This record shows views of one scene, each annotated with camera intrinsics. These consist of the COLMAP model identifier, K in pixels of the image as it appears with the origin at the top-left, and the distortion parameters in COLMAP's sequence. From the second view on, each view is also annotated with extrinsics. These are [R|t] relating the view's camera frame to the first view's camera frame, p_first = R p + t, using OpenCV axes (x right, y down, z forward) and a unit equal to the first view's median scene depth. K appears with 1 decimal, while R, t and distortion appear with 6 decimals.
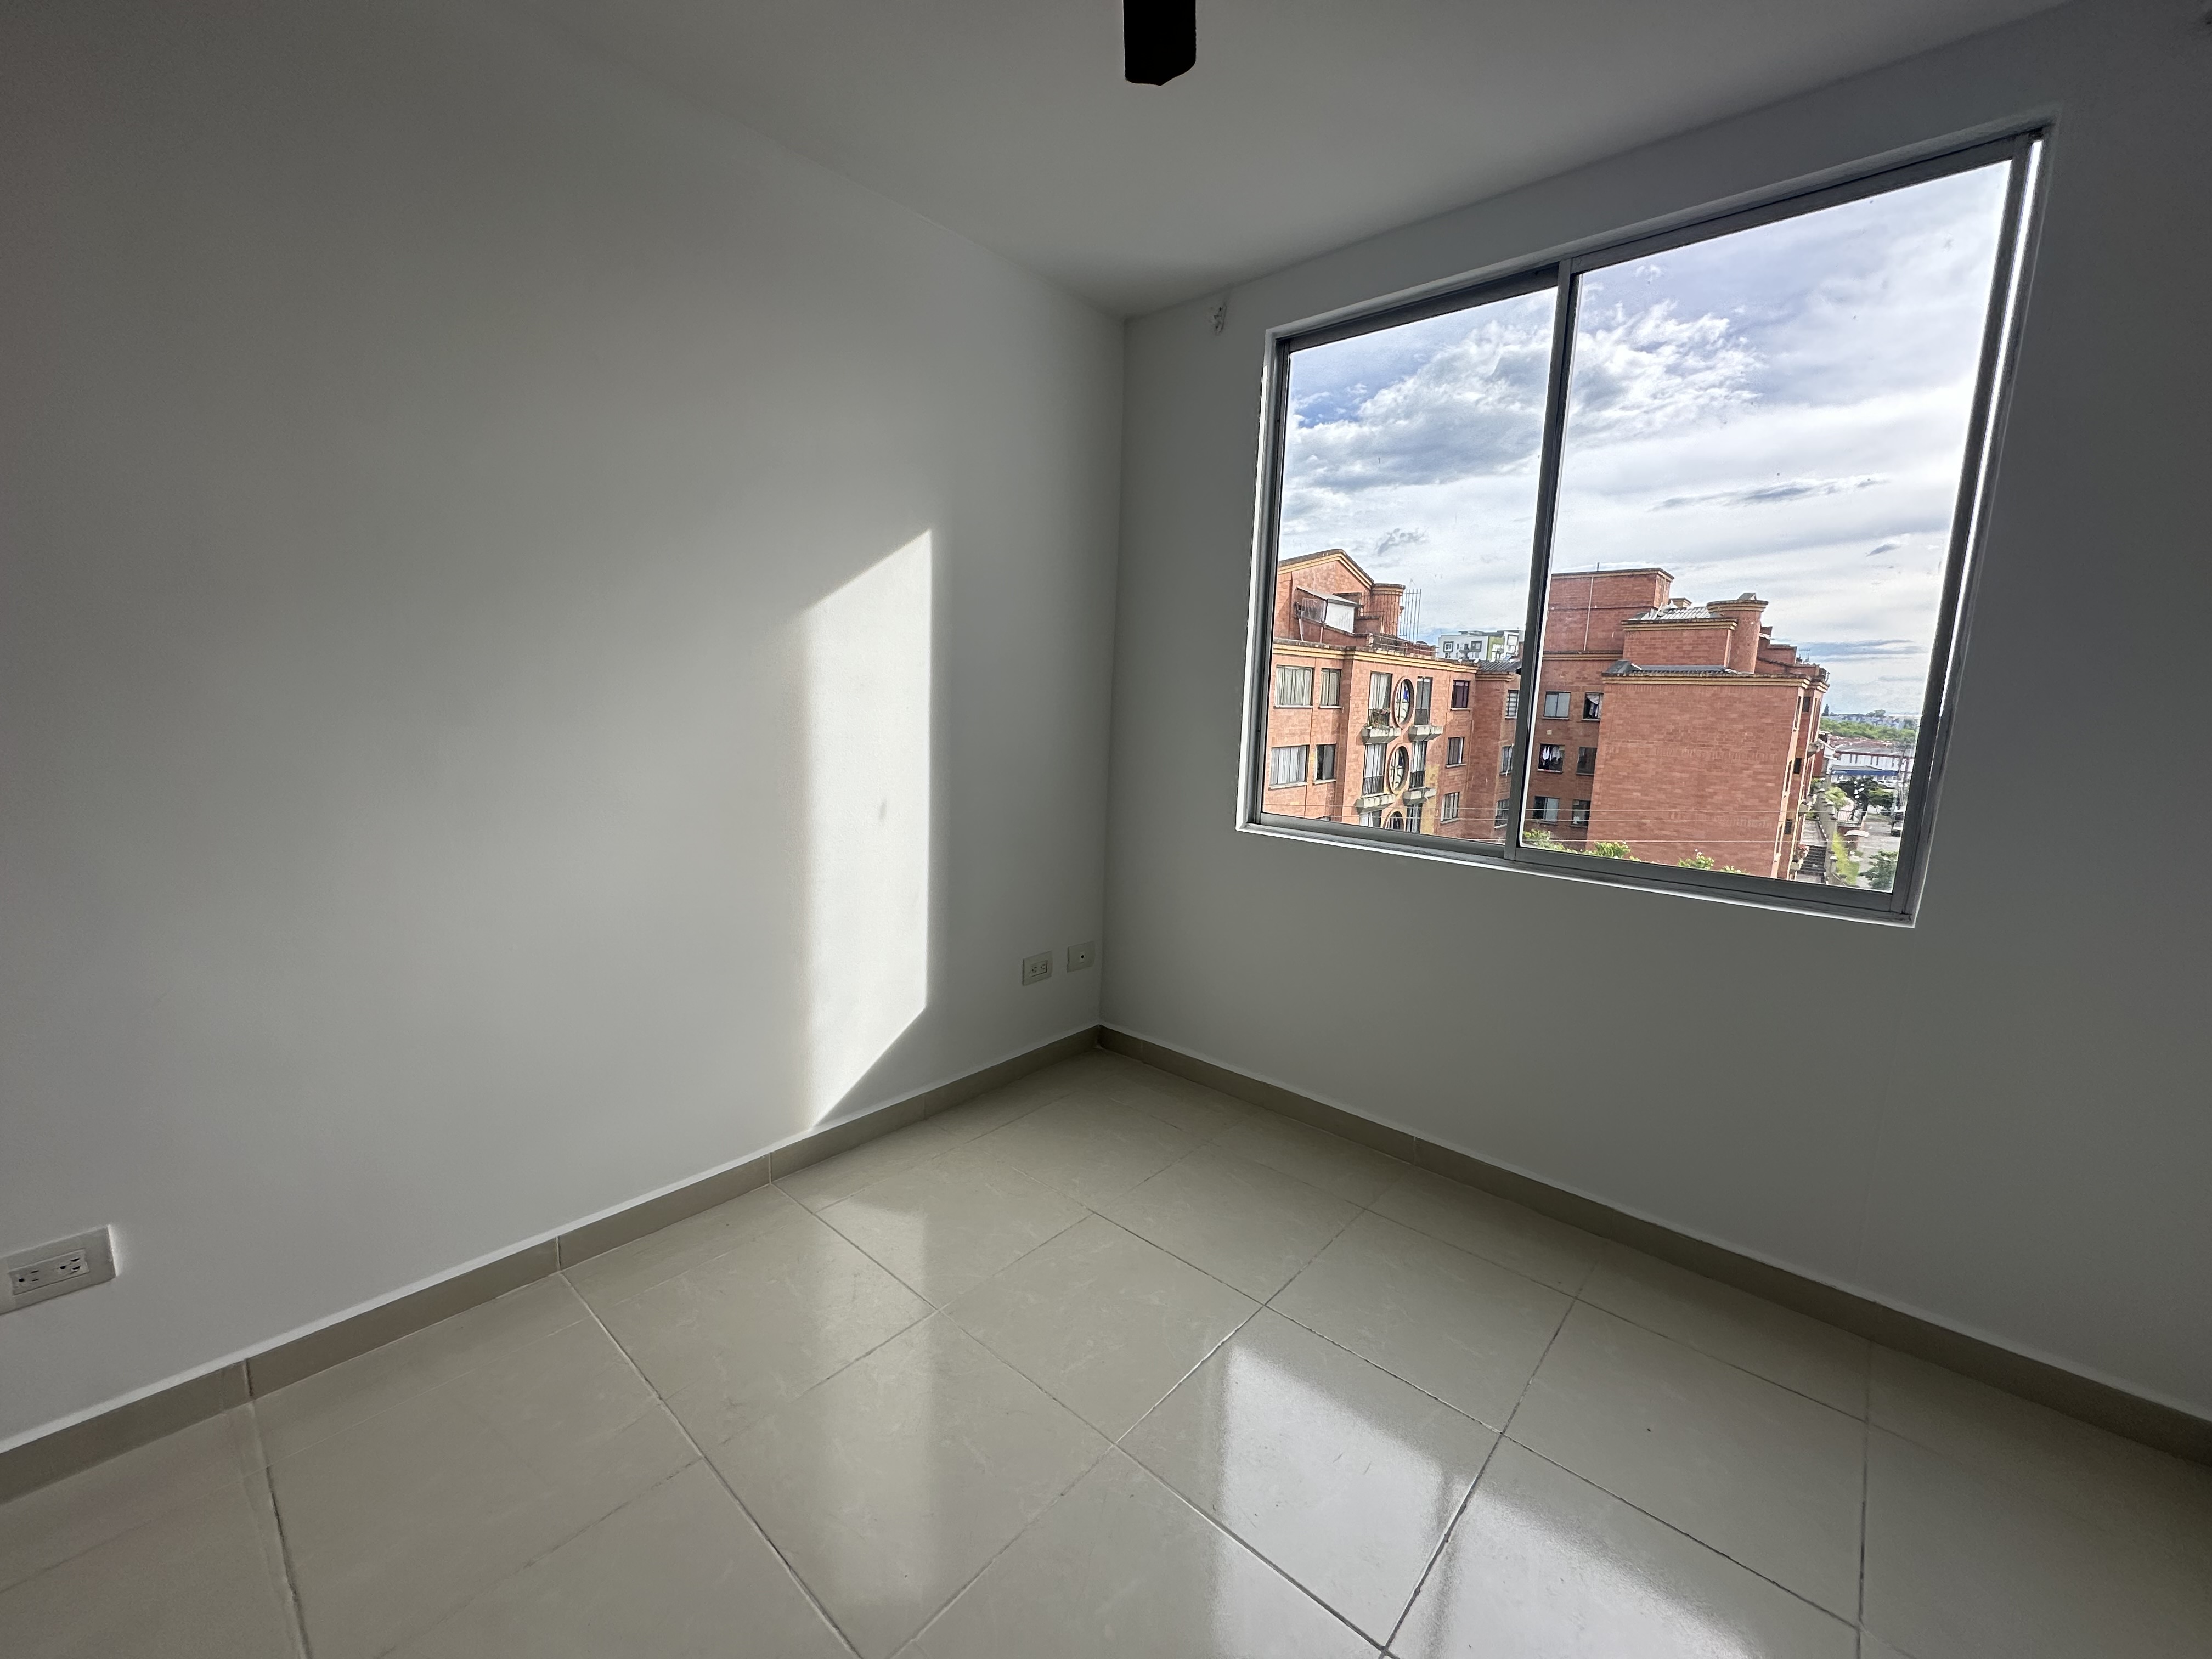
lens RADIAL K [[882.3, 0, 1117.5], [0, 882.3, 810.2], [0, 0, 1]] dist [-0.002458, 0.000729]
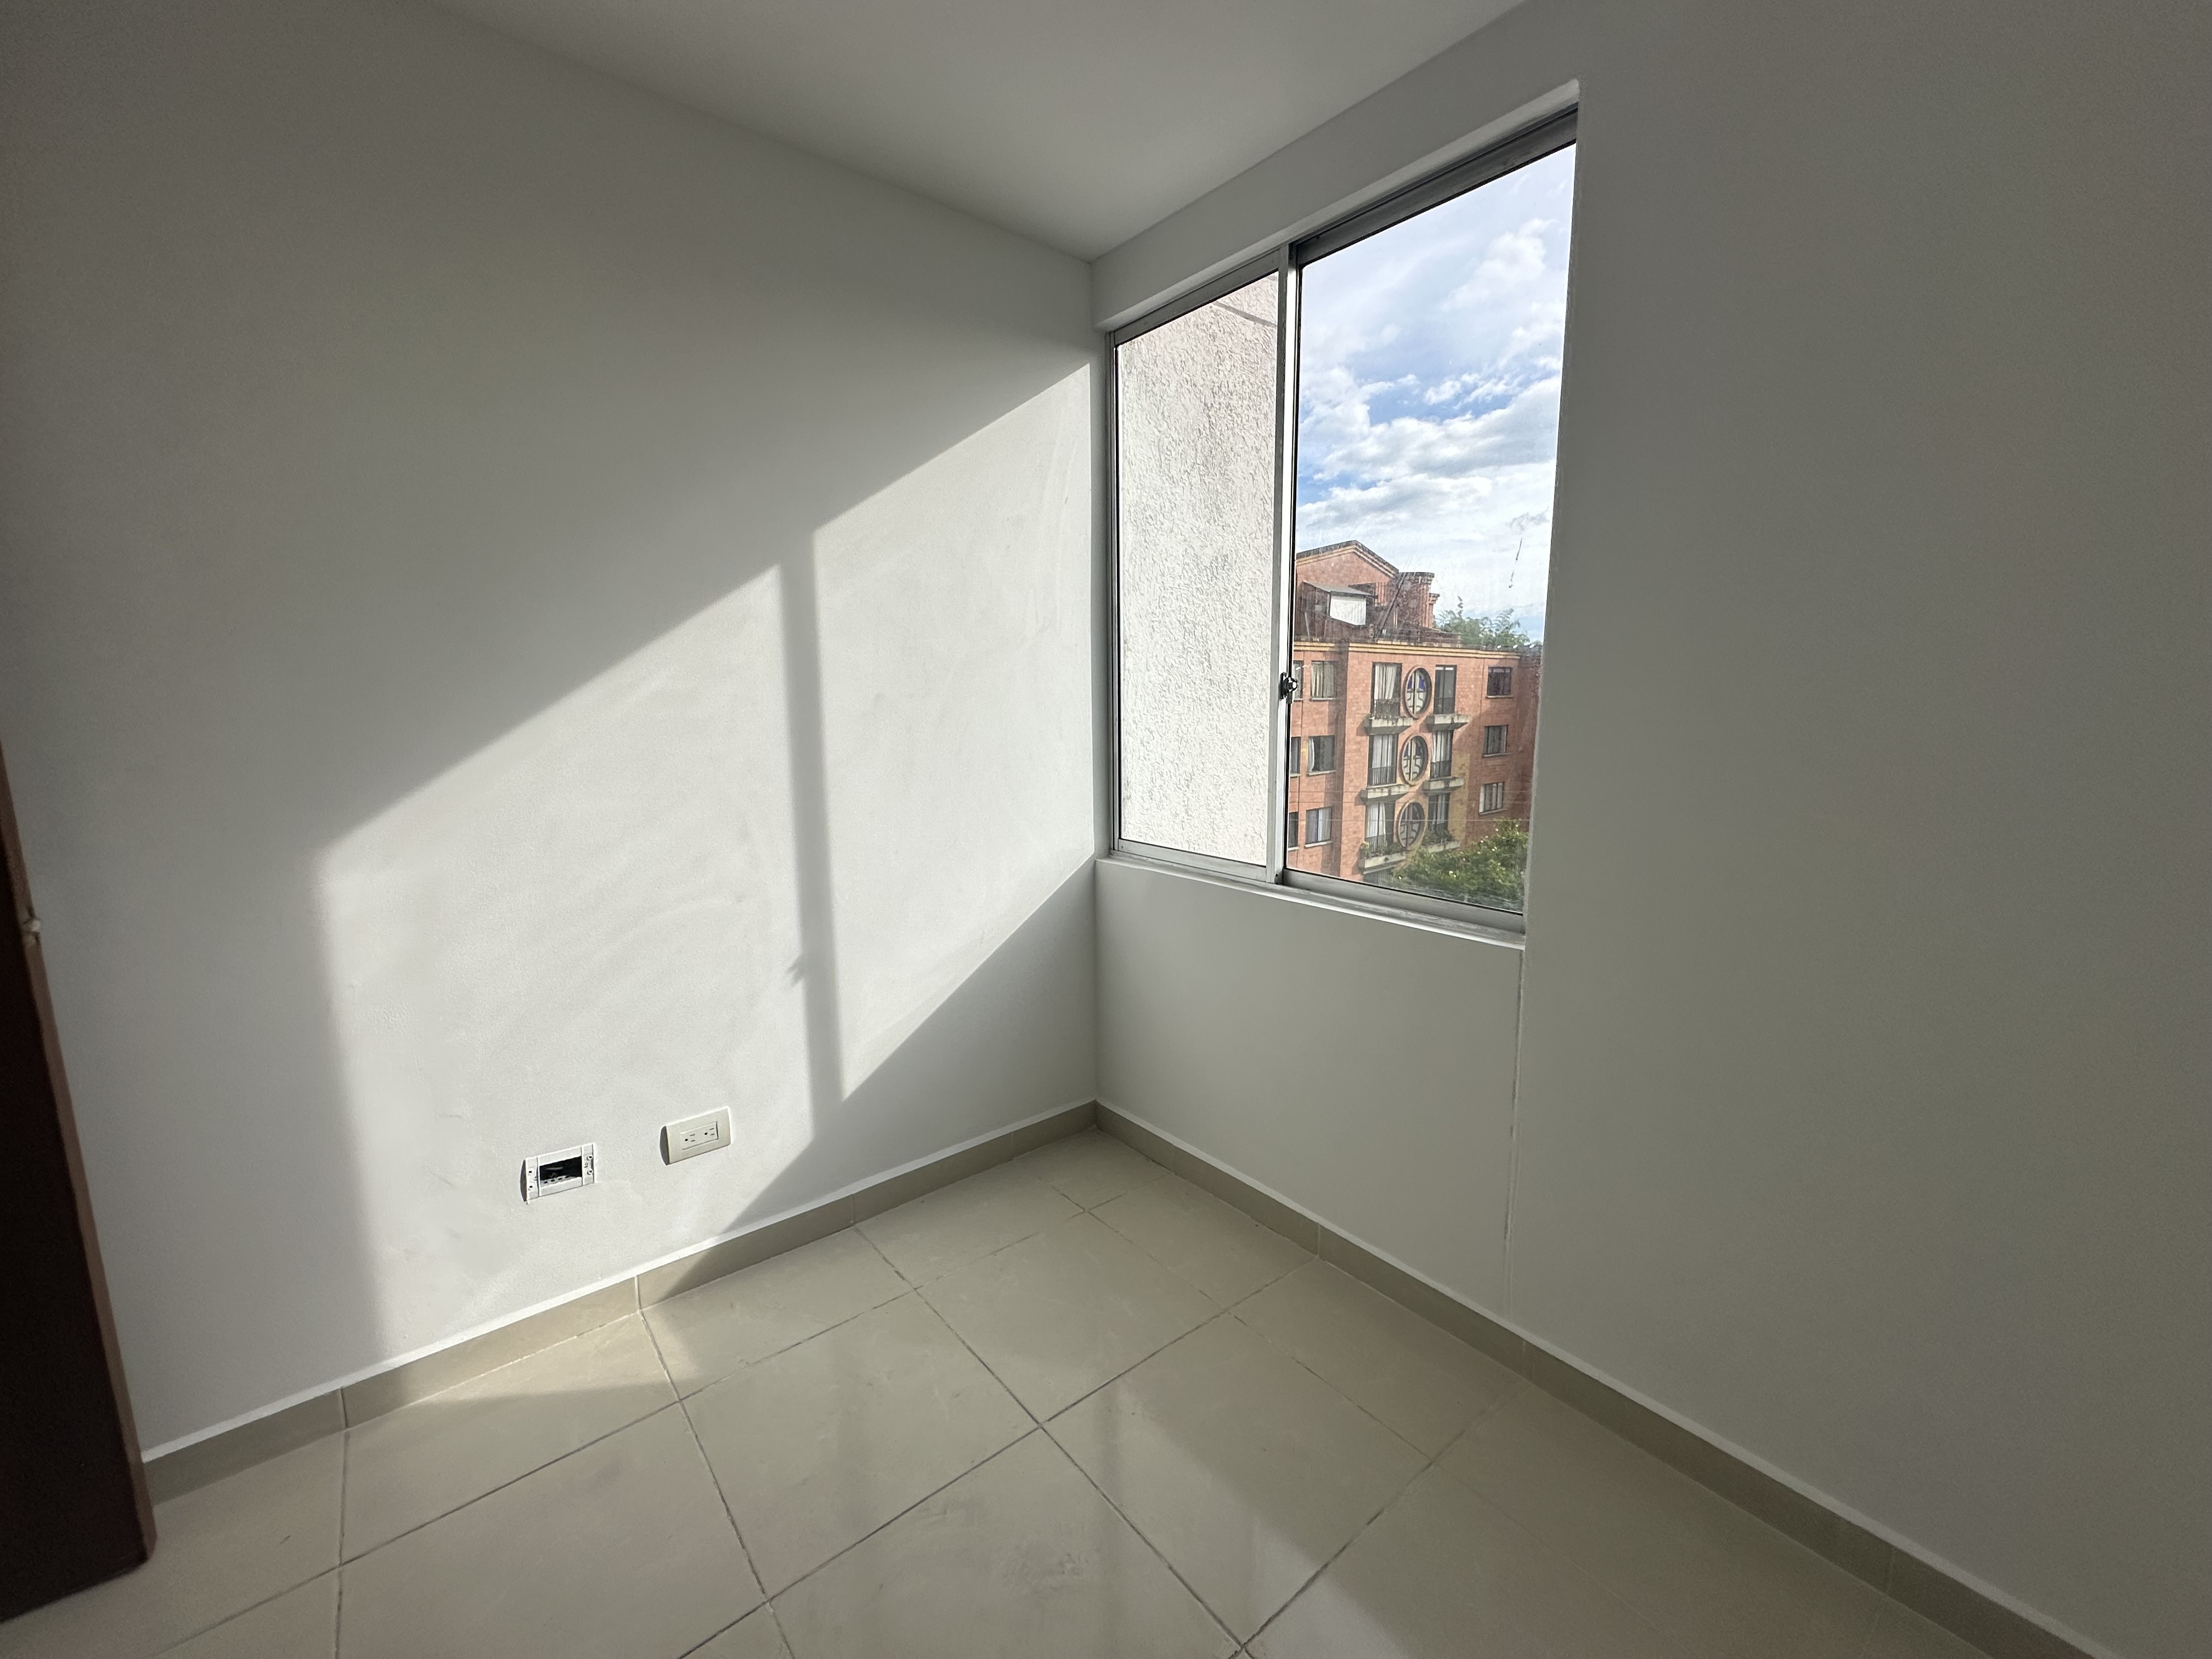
lens RADIAL K [[882.3, 0, 1093.3], [0, 882.3, 812.1], [0, 0, 1]] dist [-0.002458, 0.000729]
pose [[0.987500, -0.006931, -0.157466, 0.119125], [0.007958, 0.999951, 0.005889, 0.004238], [0.157418, -0.007069, 0.987507, -0.039525]]
